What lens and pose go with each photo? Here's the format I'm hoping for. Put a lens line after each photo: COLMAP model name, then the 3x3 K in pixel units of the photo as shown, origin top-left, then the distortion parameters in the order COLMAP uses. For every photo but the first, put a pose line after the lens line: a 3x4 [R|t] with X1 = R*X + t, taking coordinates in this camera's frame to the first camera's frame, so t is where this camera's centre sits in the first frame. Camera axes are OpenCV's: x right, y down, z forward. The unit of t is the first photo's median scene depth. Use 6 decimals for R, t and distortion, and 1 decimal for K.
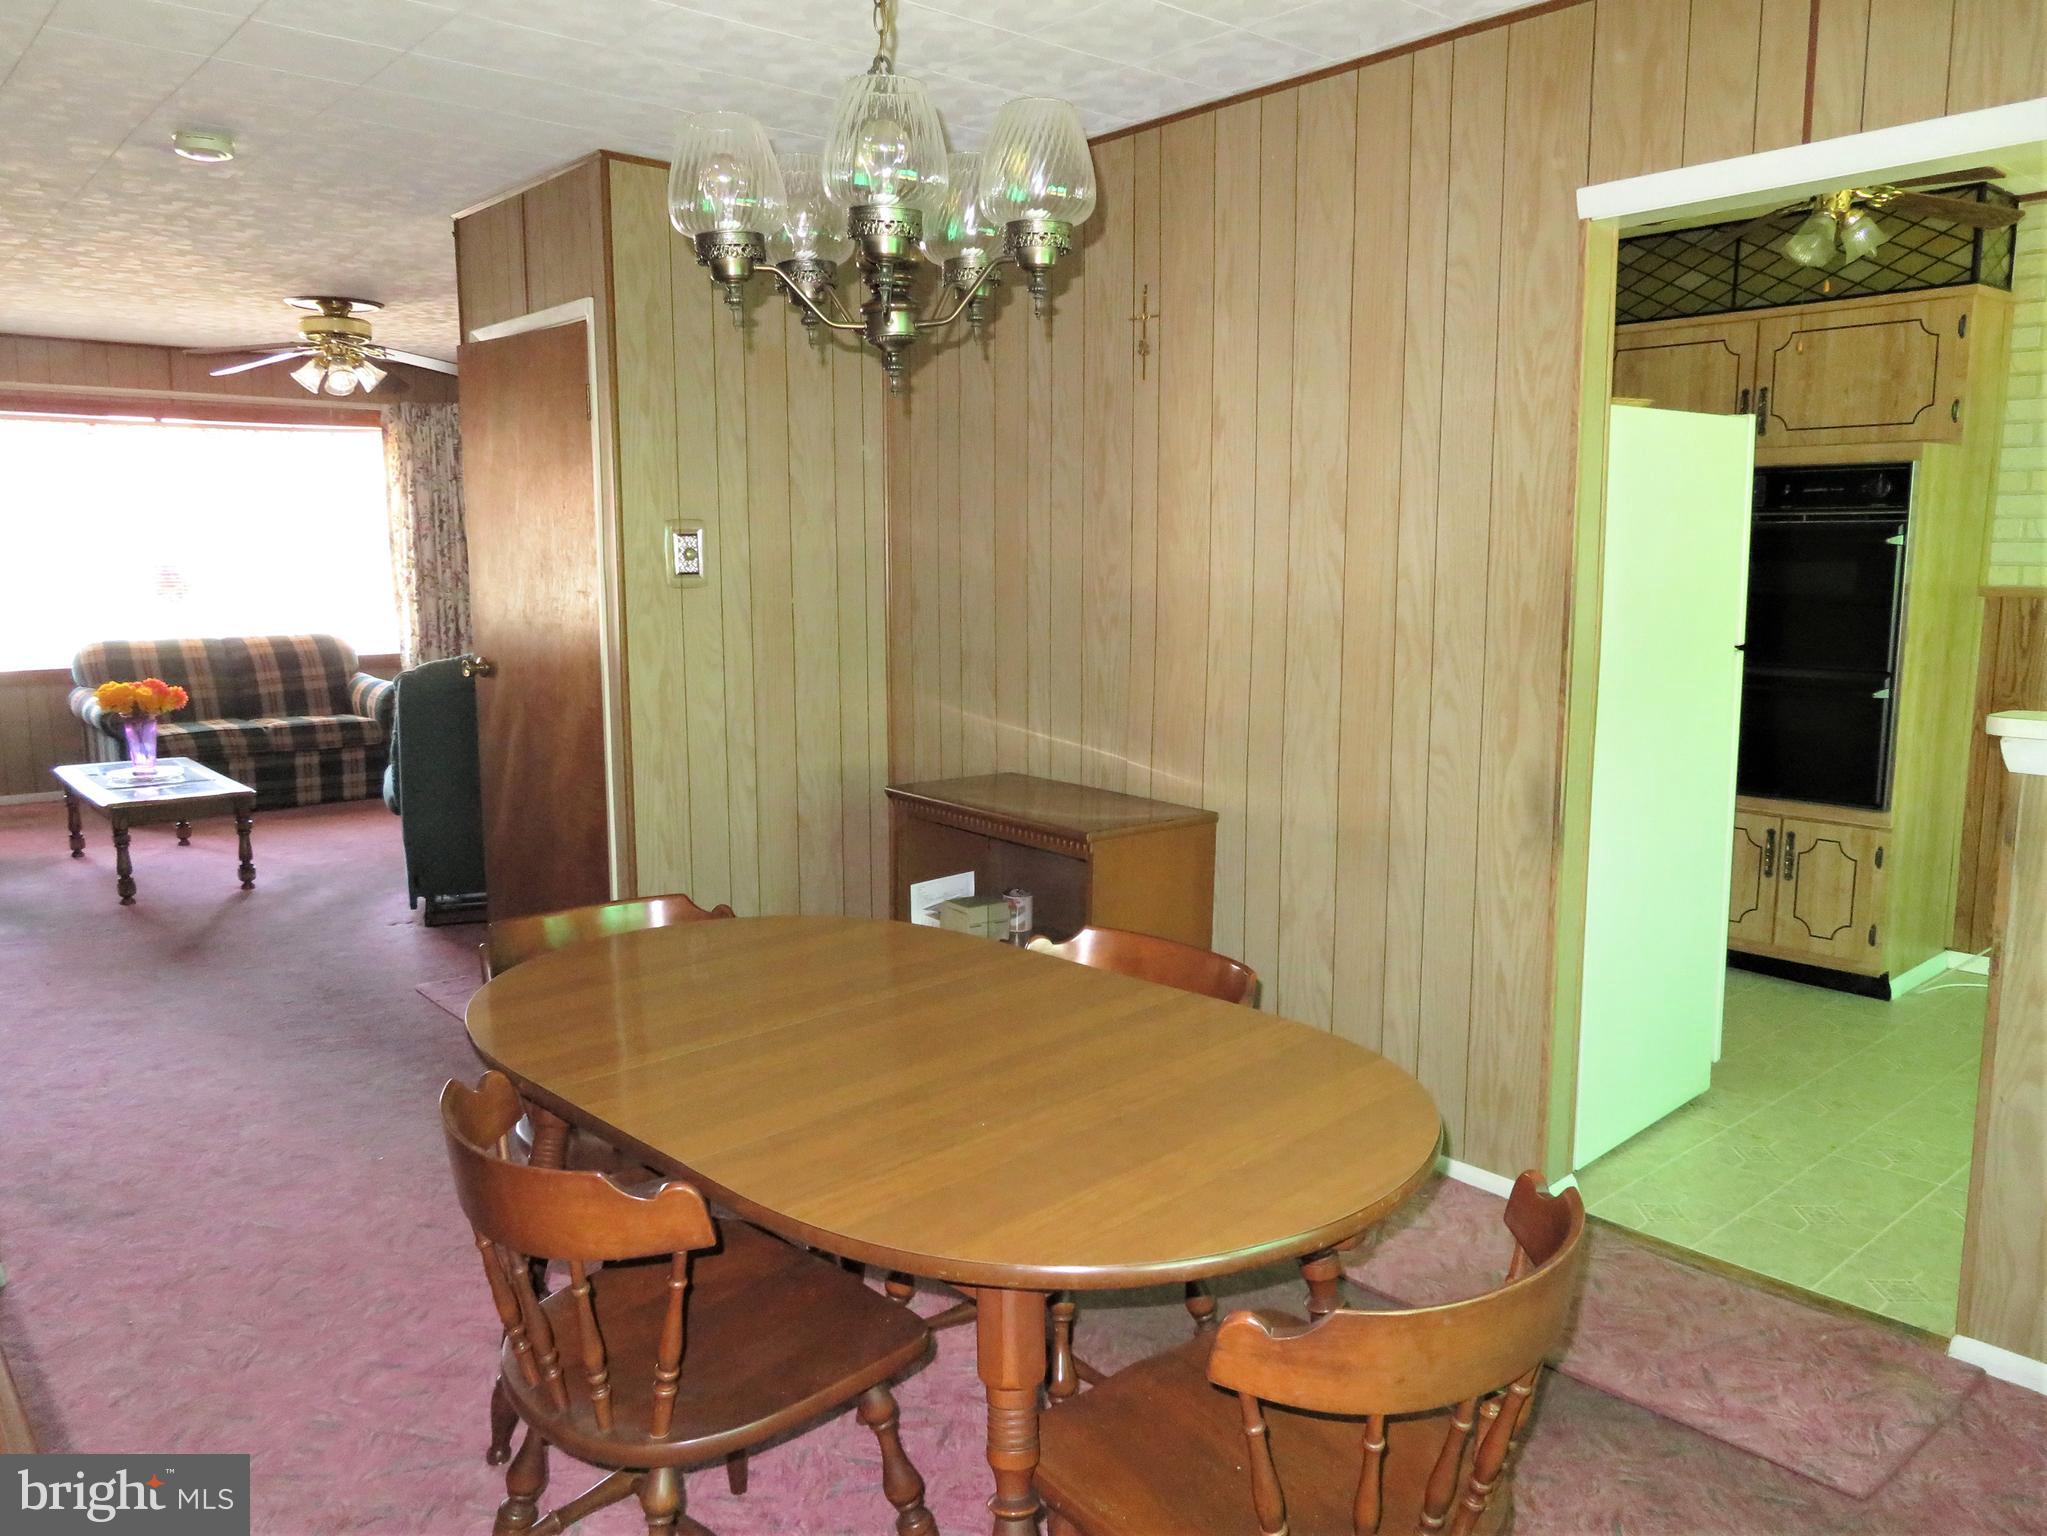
lens RADIAL K [[1543.6, 0, 1030.2], [0, 1543.6, 768.1], [0, 0, 1]] dist [-0.009782, 0.006448]
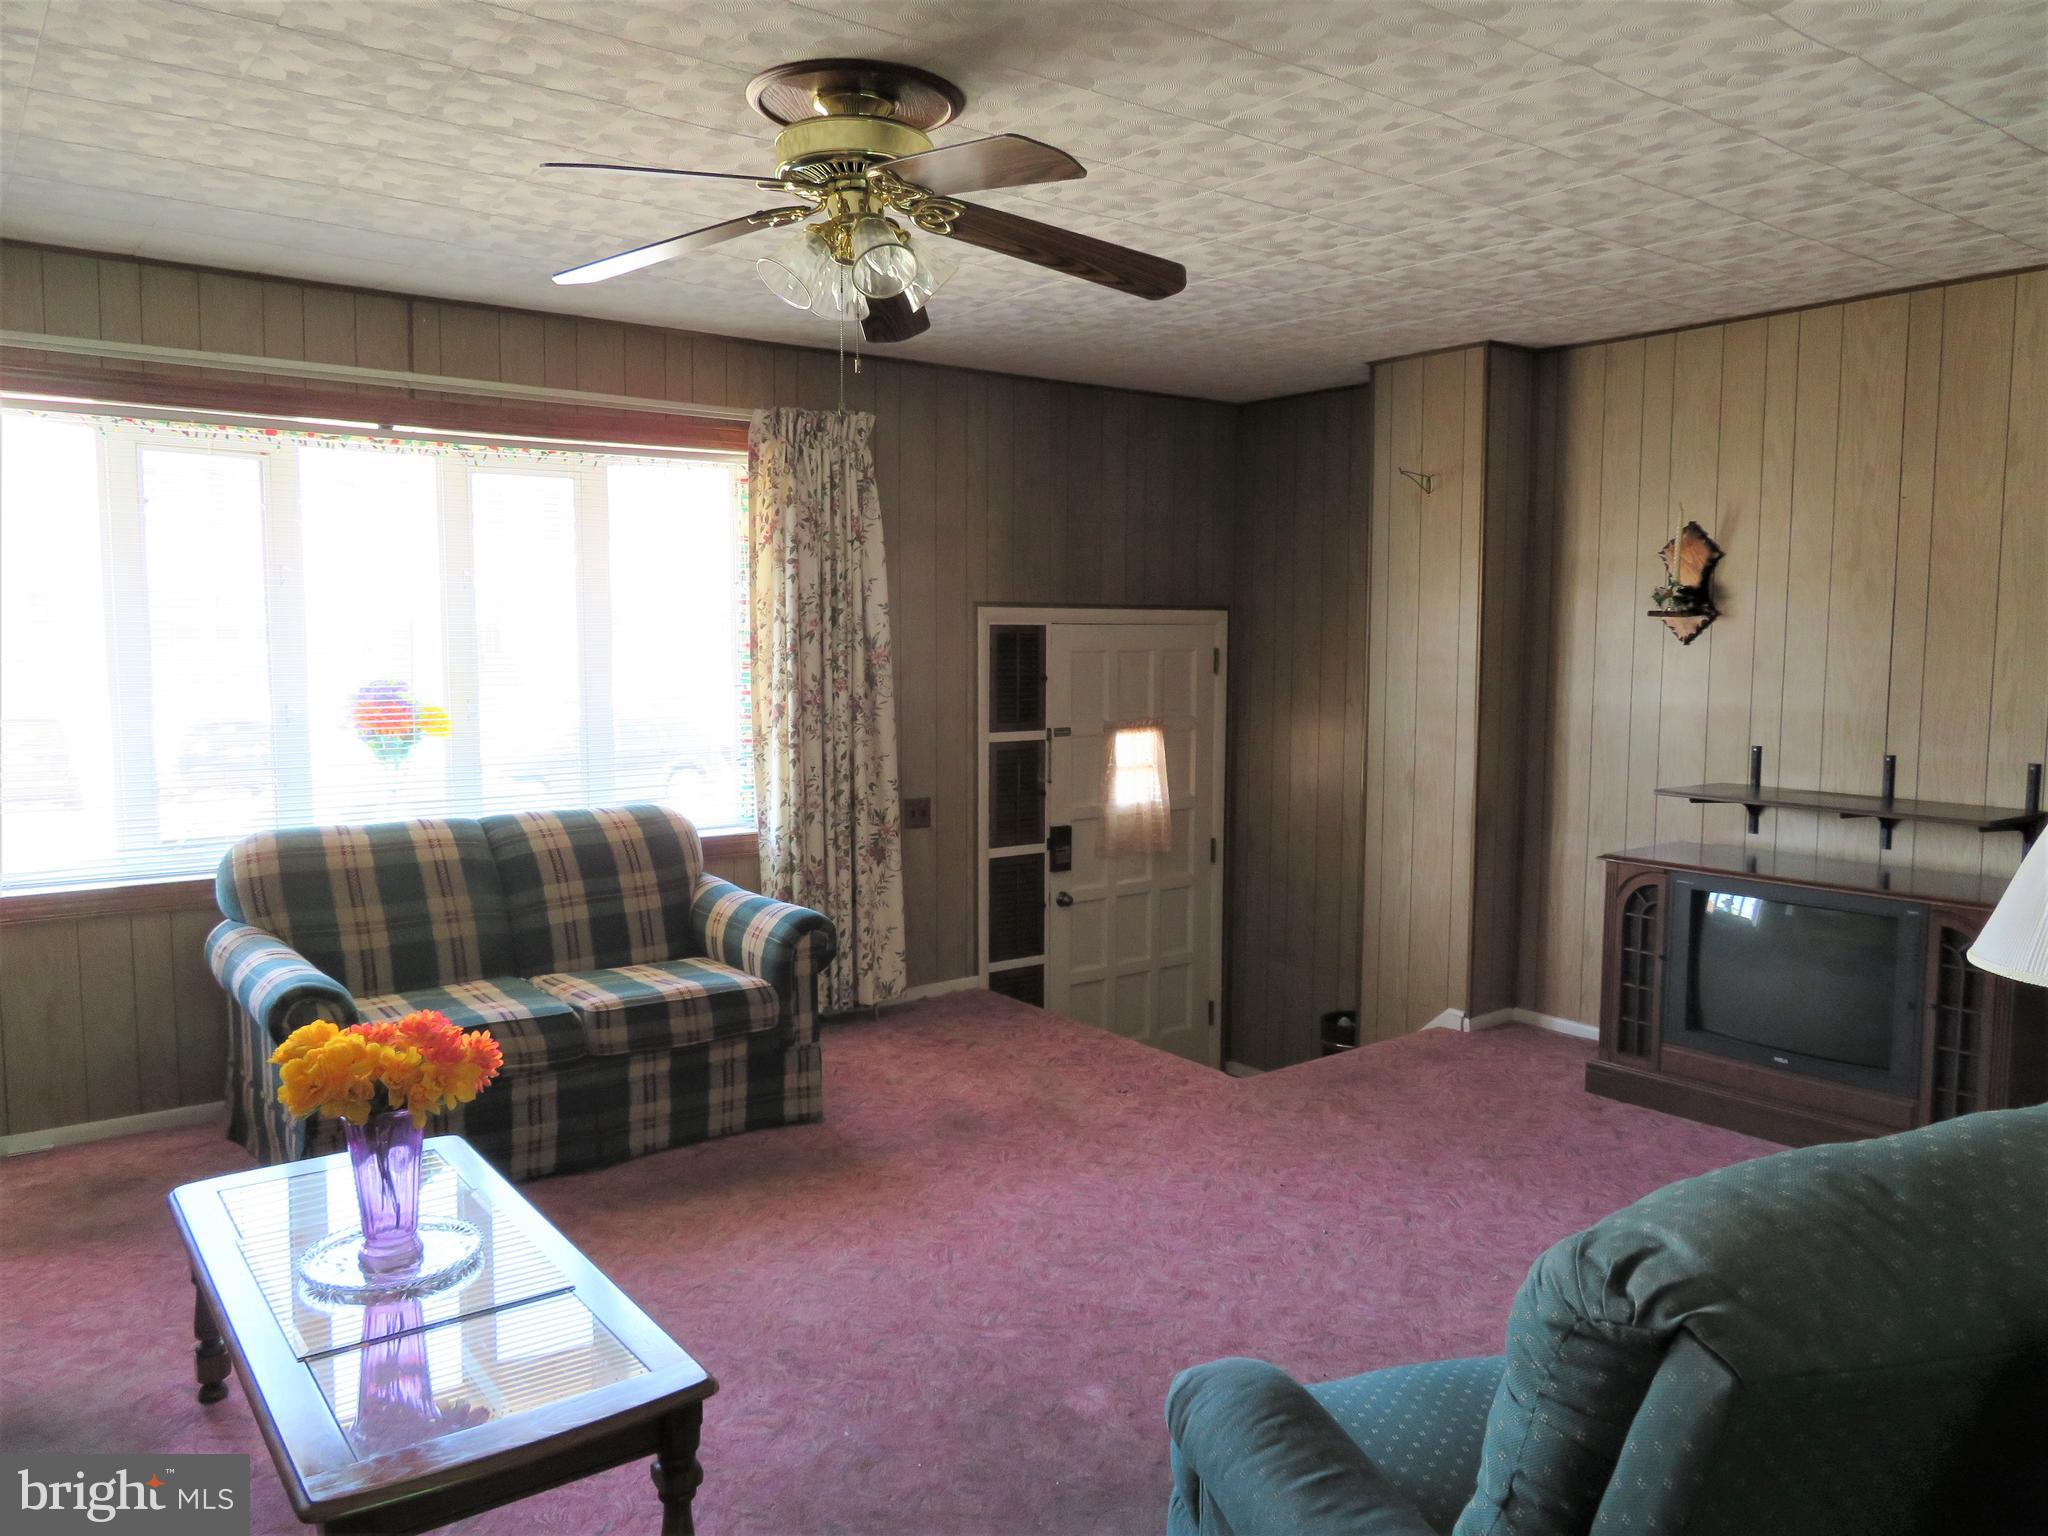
lens RADIAL K [[1509.6, 0, 1033.1], [0, 1509.6, 764.1], [0, 0, 1]] dist [-0.000045, -0.002331]
pose [[0.998372, 0.008957, -0.056322, -0.297585], [-0.011982, 0.998490, -0.053611, -0.077818], [0.055756, 0.054199, 0.996972, 0.471103]]
